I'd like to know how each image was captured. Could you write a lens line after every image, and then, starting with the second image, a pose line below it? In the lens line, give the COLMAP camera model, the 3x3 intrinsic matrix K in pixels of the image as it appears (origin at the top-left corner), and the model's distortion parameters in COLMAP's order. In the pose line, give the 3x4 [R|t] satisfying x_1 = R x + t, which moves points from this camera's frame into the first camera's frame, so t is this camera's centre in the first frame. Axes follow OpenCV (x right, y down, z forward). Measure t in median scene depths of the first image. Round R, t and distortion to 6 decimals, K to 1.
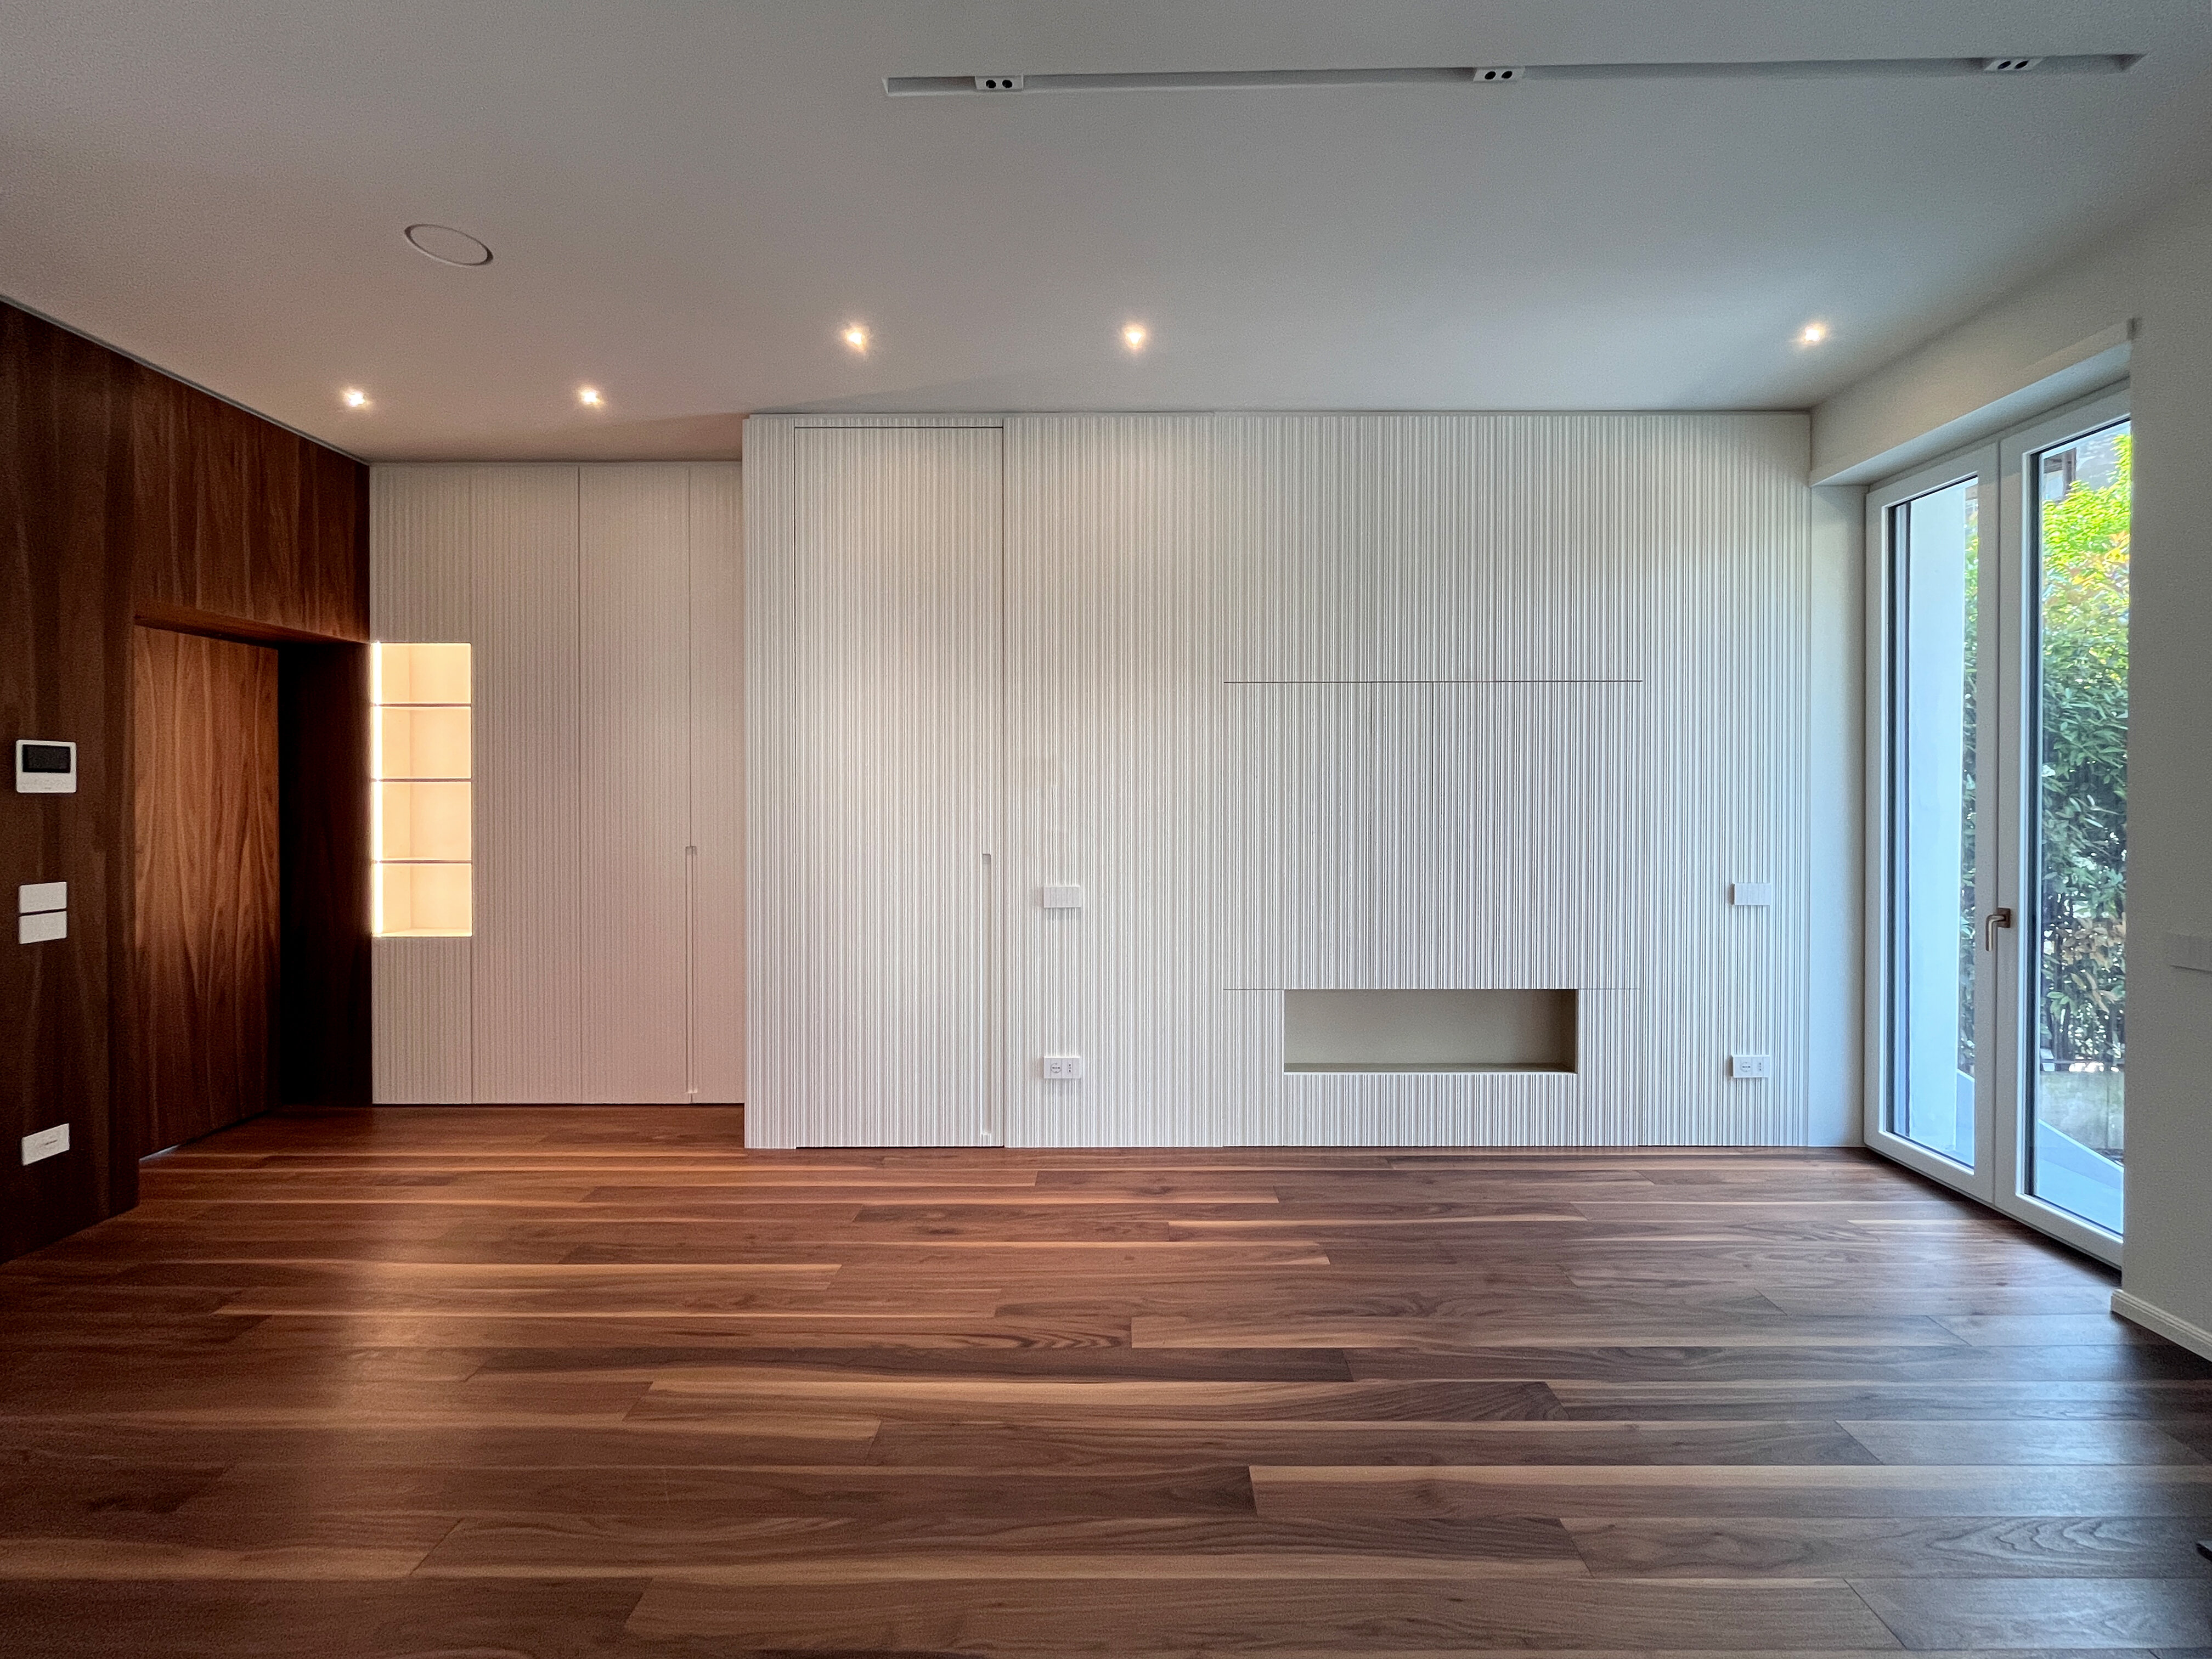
lens RADIAL K [[919.9, 0, 1140.9], [0, 919.9, 808.5], [0, 0, 1]] dist [-0.008832, 0.000071]
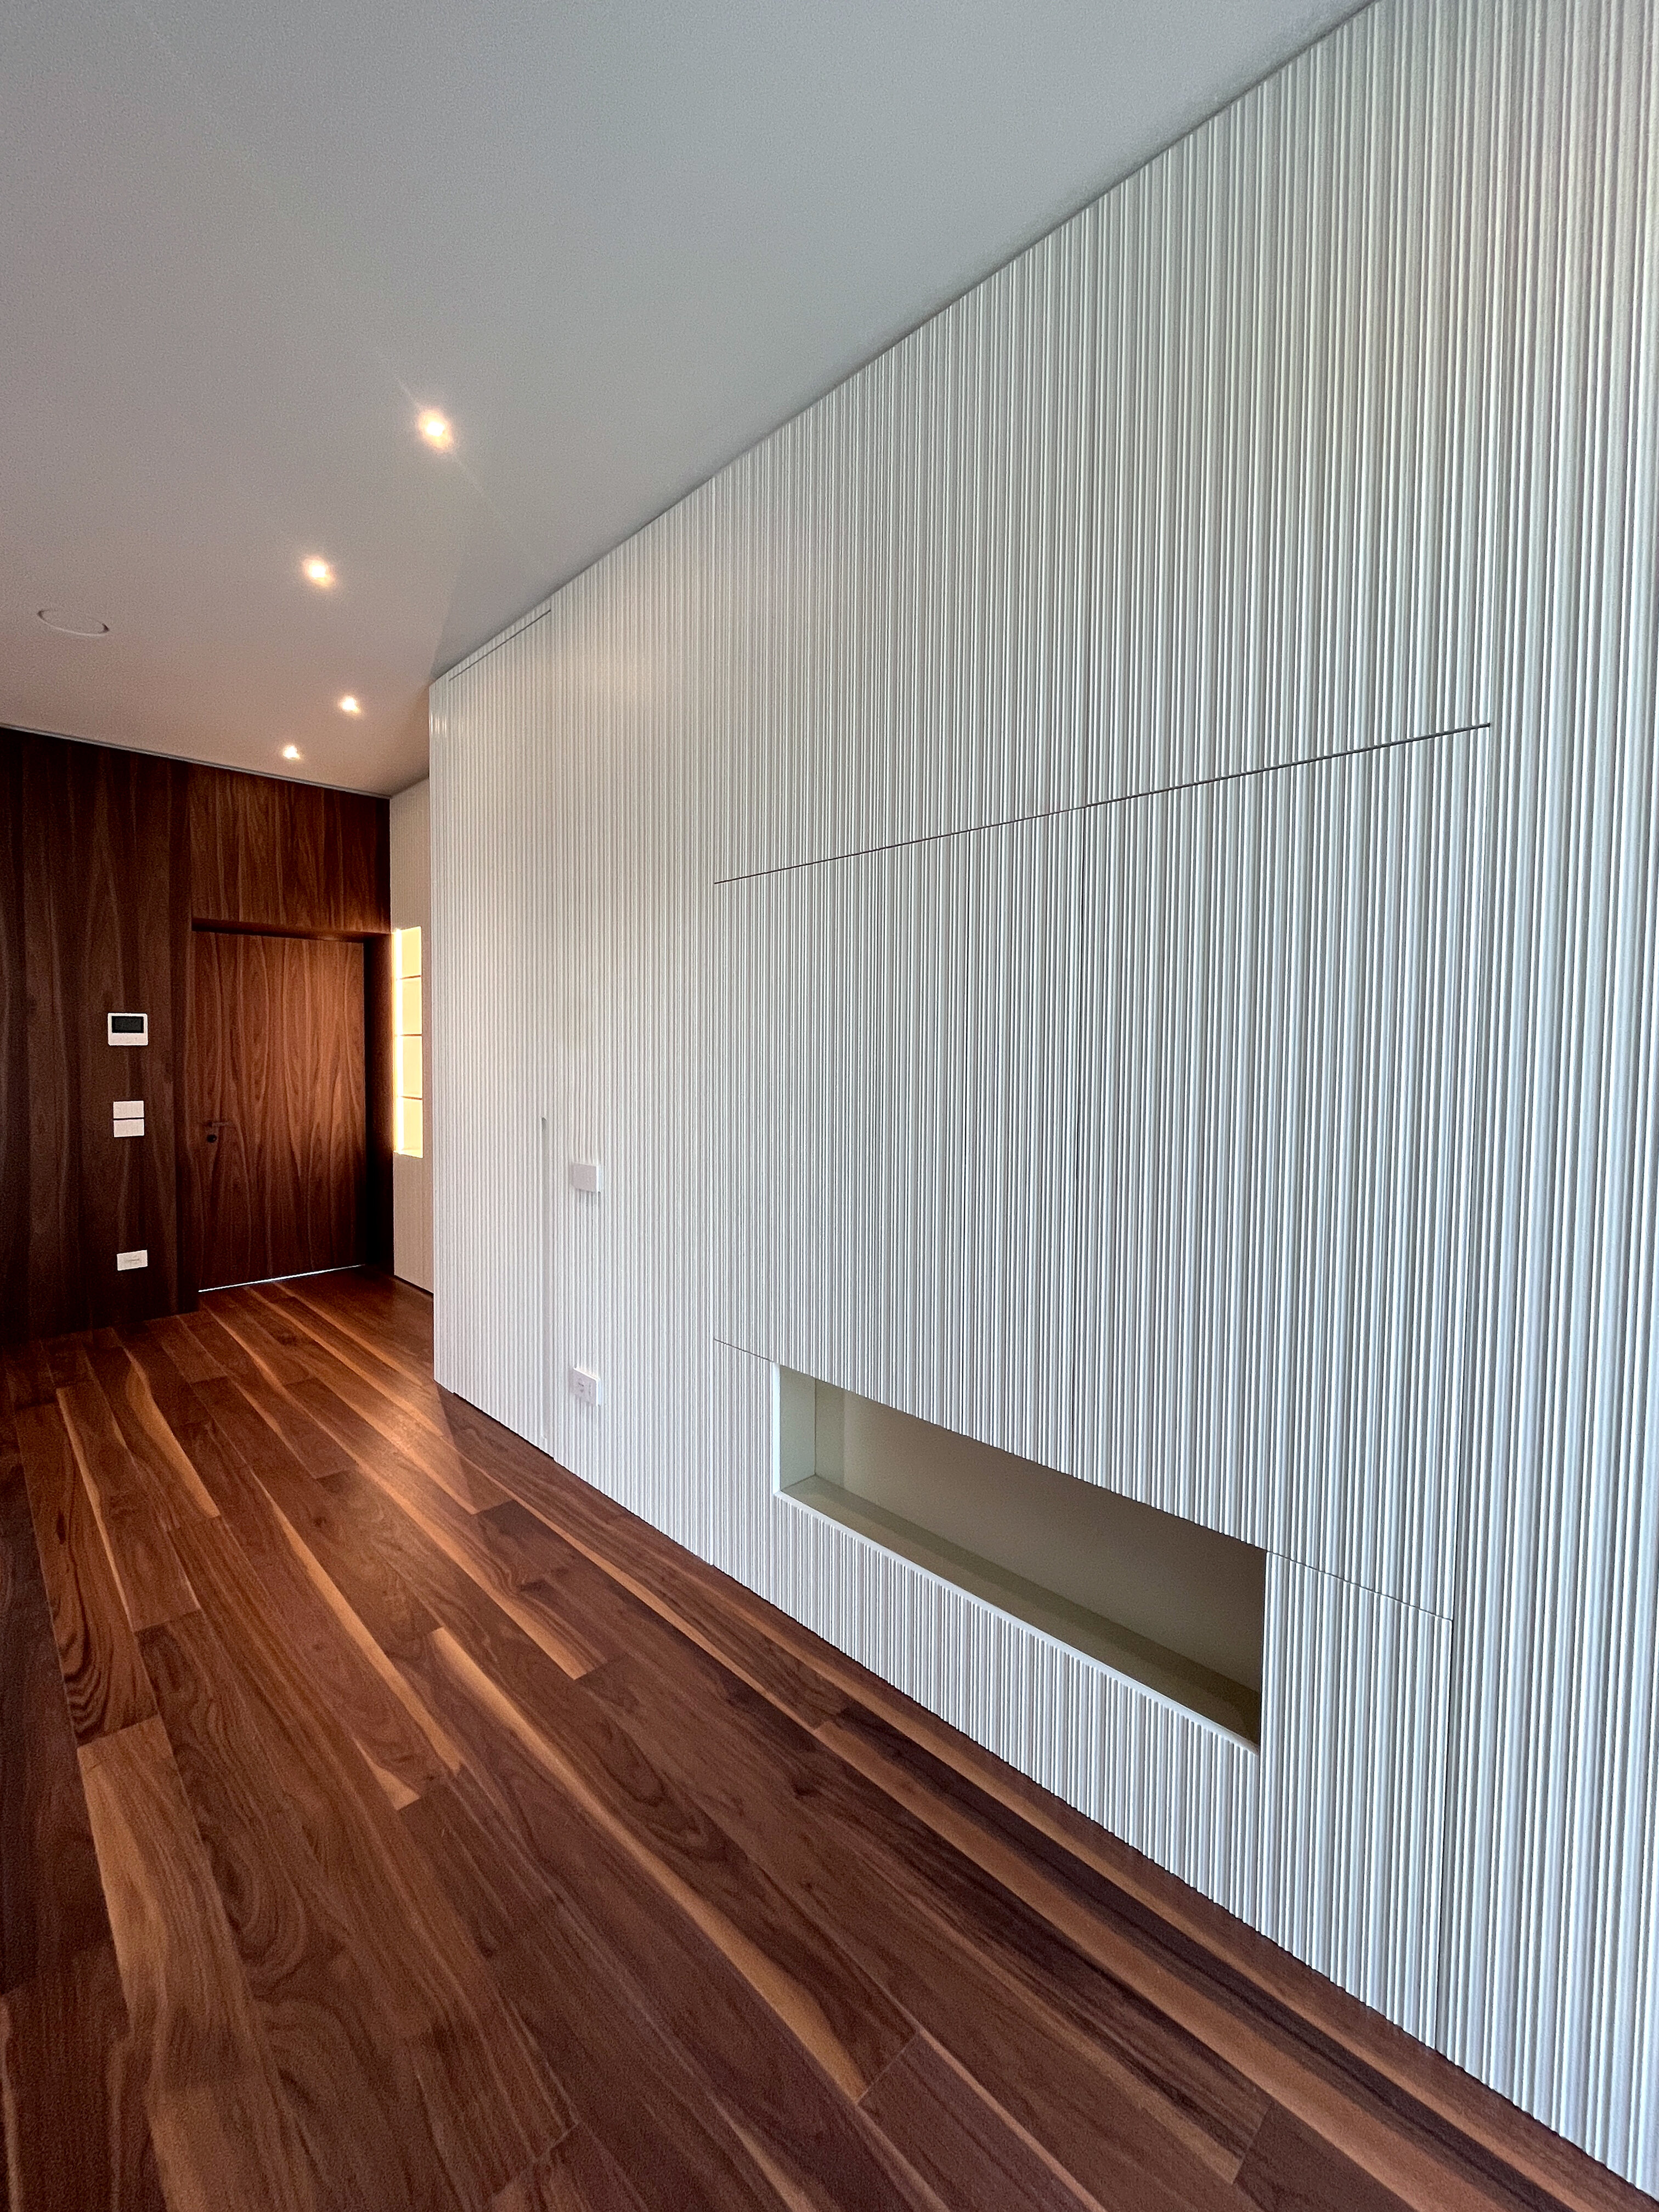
lens RADIAL K [[919.9, 0, 825.9], [0, 919.9, 1079.4], [0, 0, 1]] dist [-0.008832, 0.000071]
pose [[0.684627, 0.029900, -0.728280, 0.656234], [-0.012778, 0.999497, 0.029023, -0.015328], [0.728782, -0.010563, 0.684665, 0.620421]]
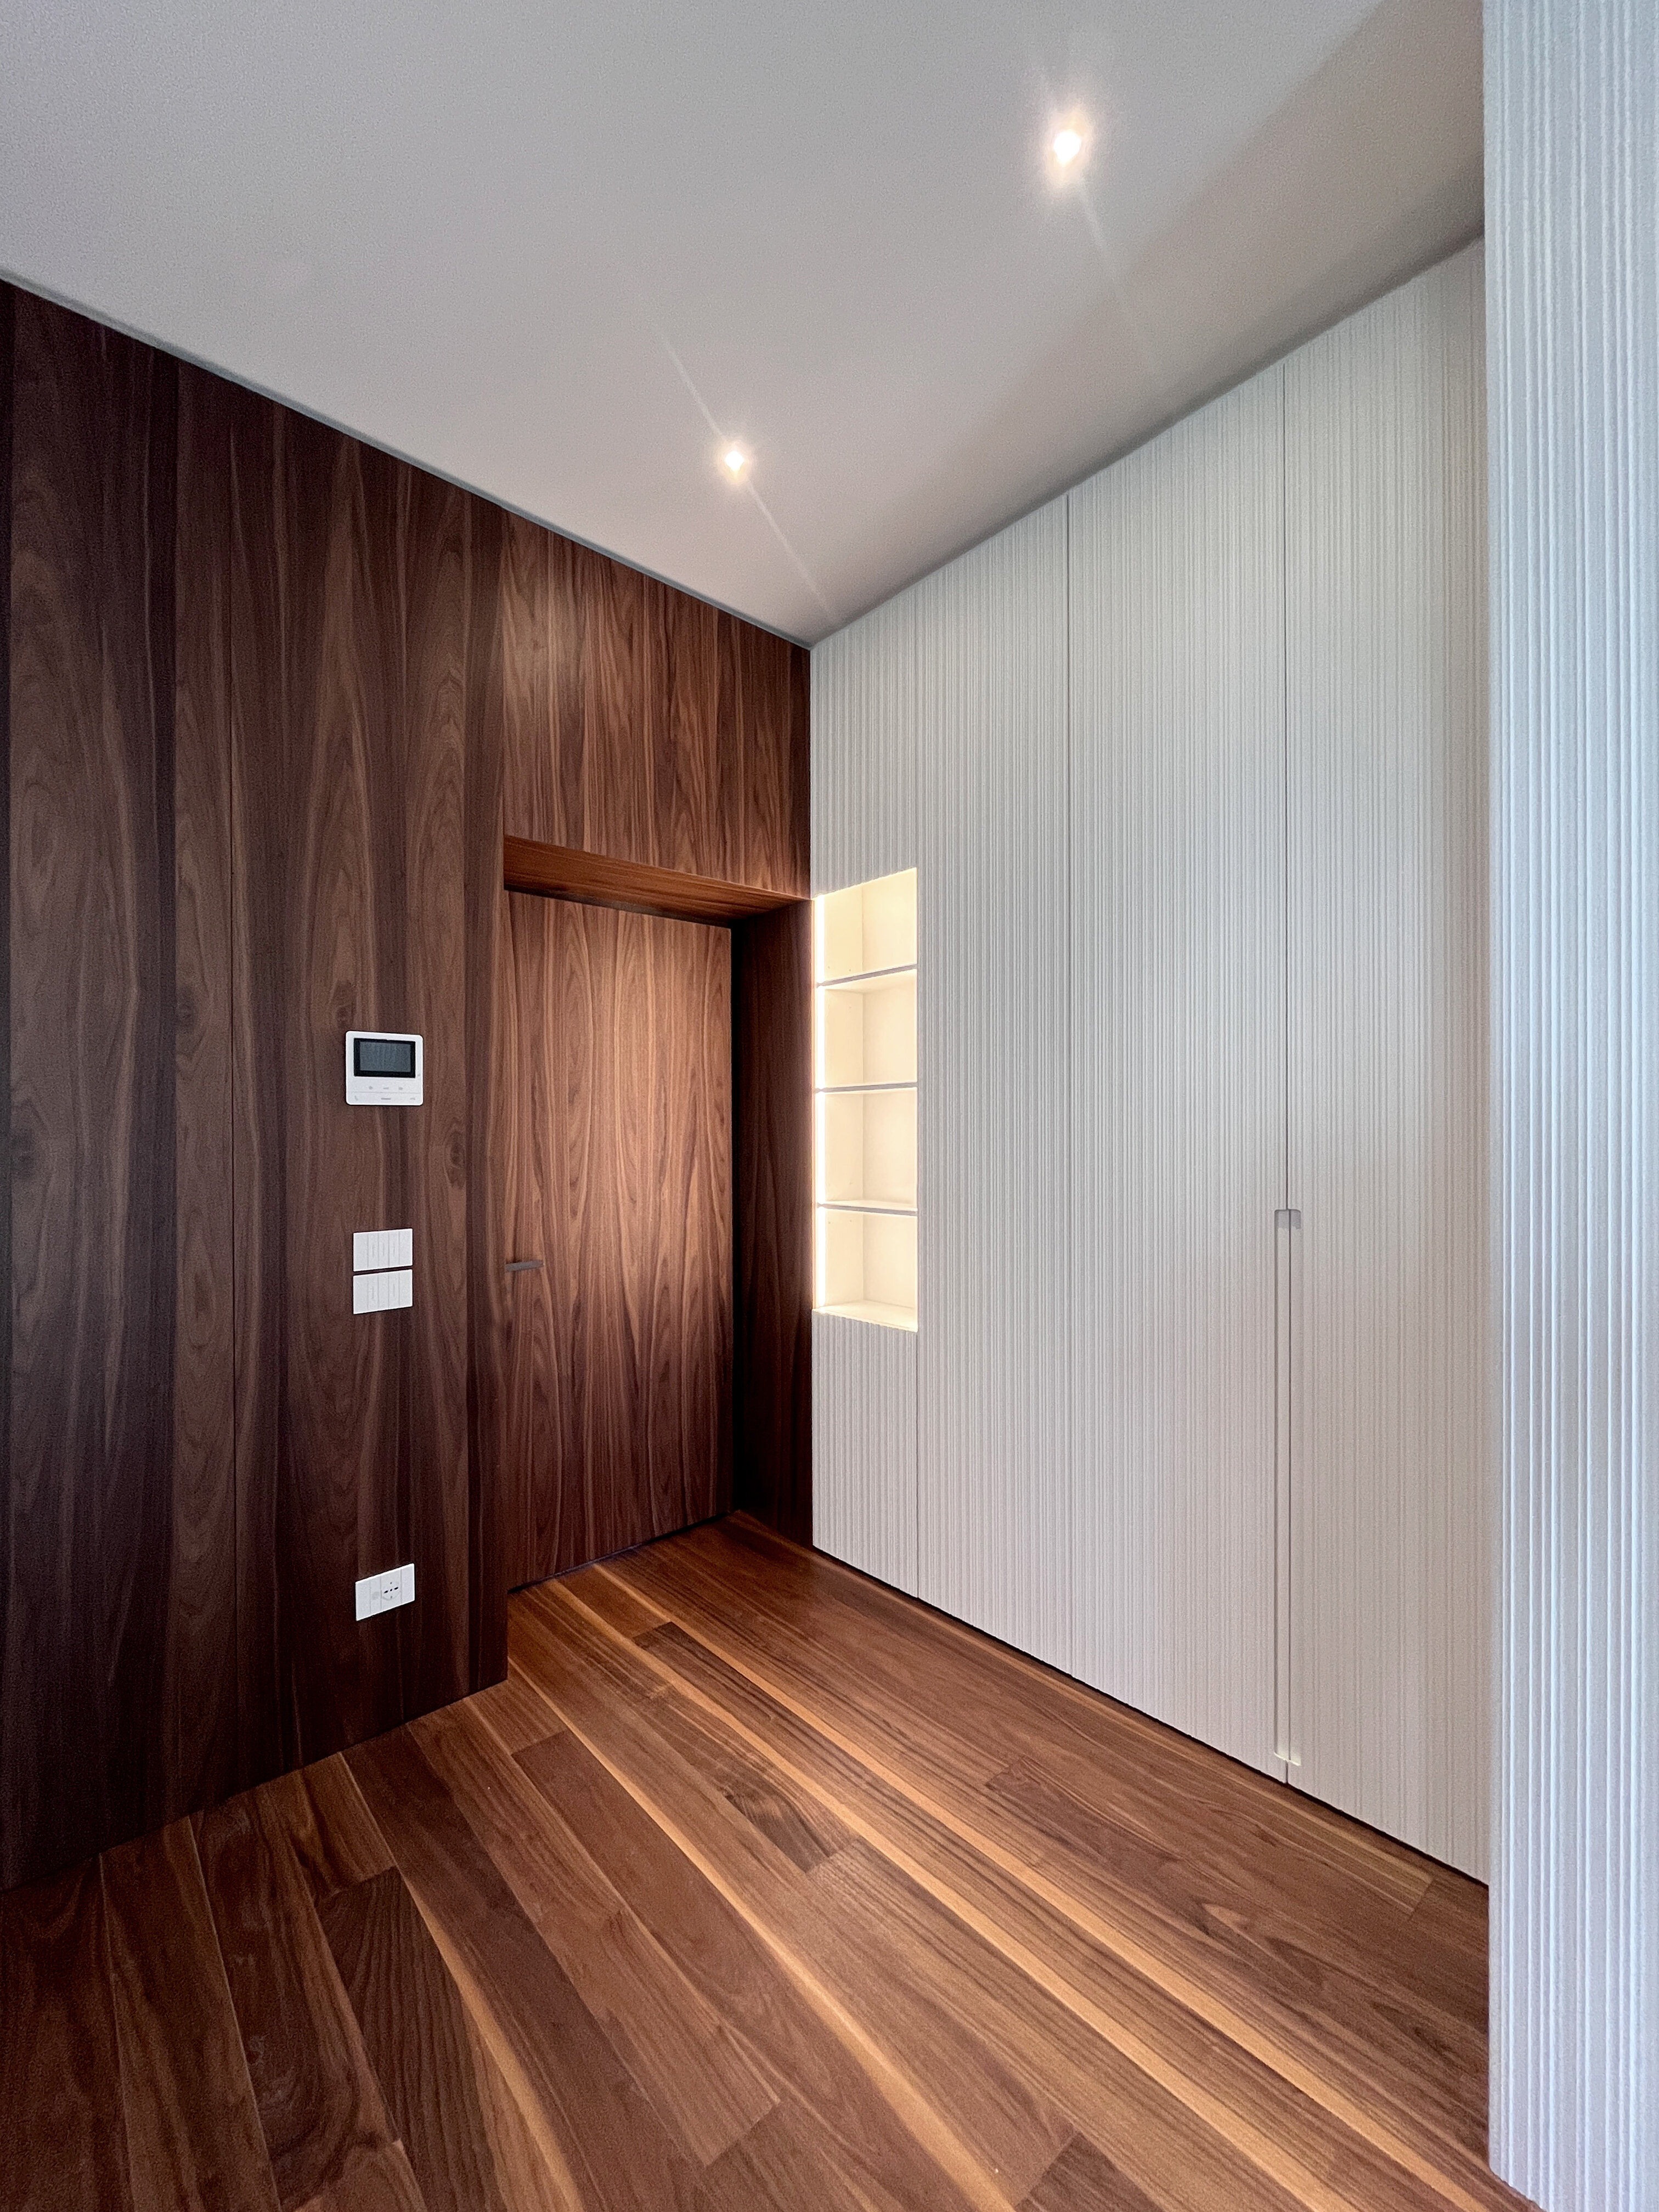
lens RADIAL K [[919.9, 0, 826.5], [0, 919.9, 1129.9], [0, 0, 1]] dist [-0.008832, 0.000071]
pose [[0.652774, -0.004003, -0.757542, -0.336337], [-0.002884, 0.999966, -0.007769, 0.005646], [0.757547, 0.007256, 0.652740, 0.621769]]
